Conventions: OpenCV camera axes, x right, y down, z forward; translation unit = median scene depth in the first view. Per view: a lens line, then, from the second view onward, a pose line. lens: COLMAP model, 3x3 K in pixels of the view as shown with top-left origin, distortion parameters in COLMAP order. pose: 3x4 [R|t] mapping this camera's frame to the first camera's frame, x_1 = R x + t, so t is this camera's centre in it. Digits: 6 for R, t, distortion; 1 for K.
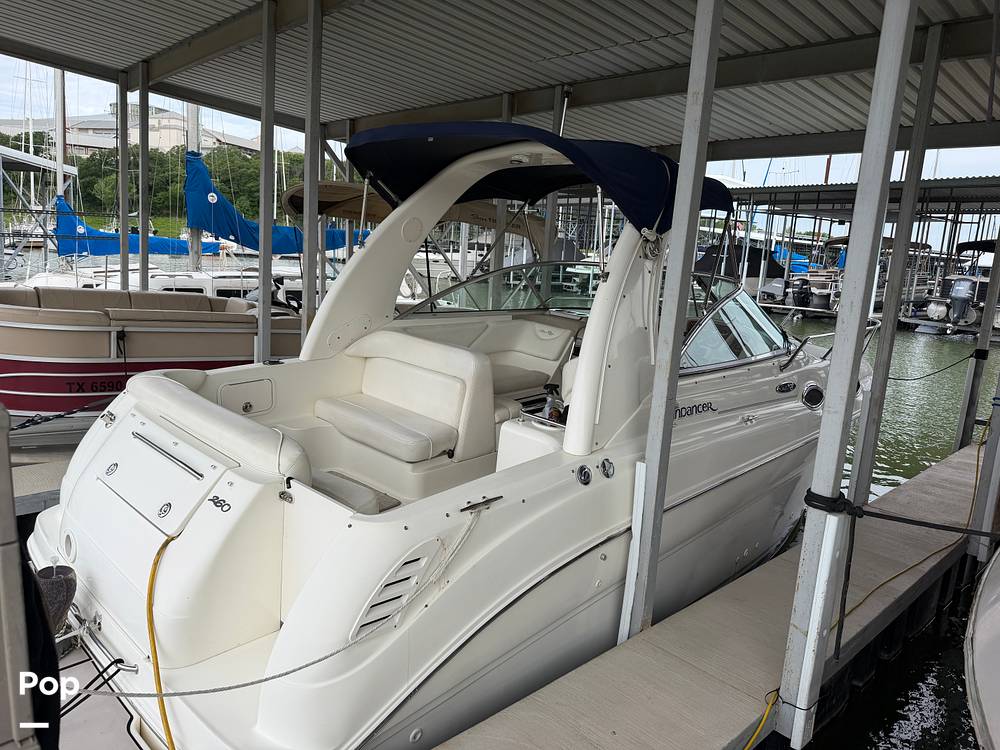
lens RADIAL K [[703.7, 0, 502.2], [0, 703.7, 370.9], [0, 0, 1]] dist [0.008181, -0.001509]
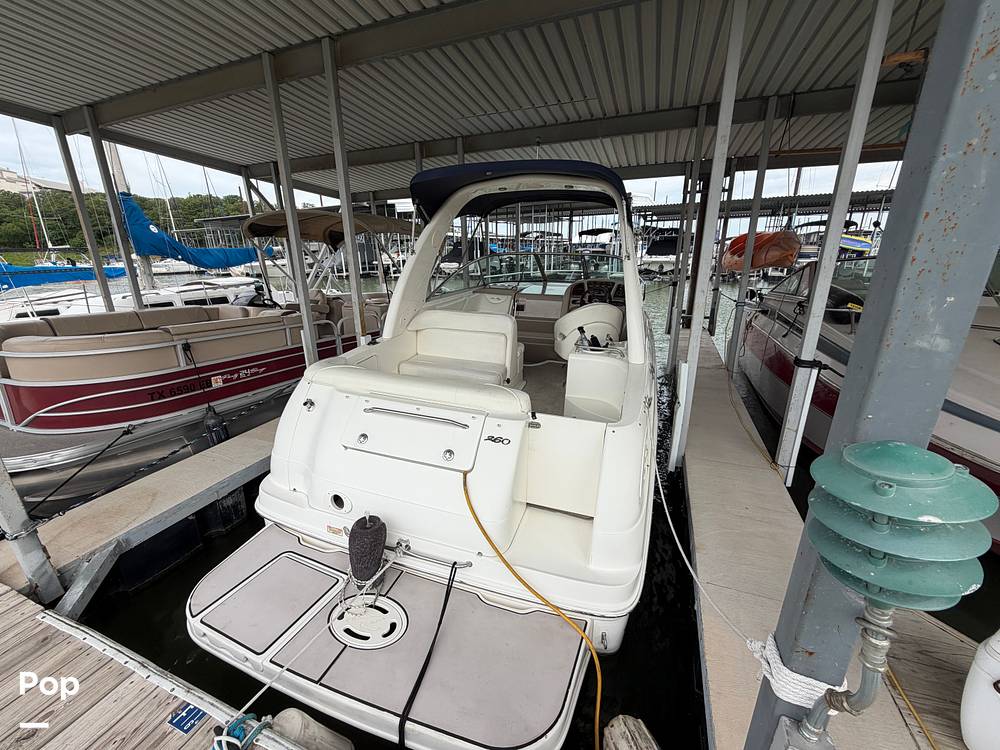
lens RADIAL K [[389.8, 0, 501.0], [0, 389.8, 384.2], [0, 0, 1]] dist [-0.007381, -0.000606]
pose [[0.890845, -0.218709, 0.398197, -0.324381], [0.148859, 0.968629, 0.198993, -0.038821], [-0.429227, -0.117997, 0.895456, 0.142396]]
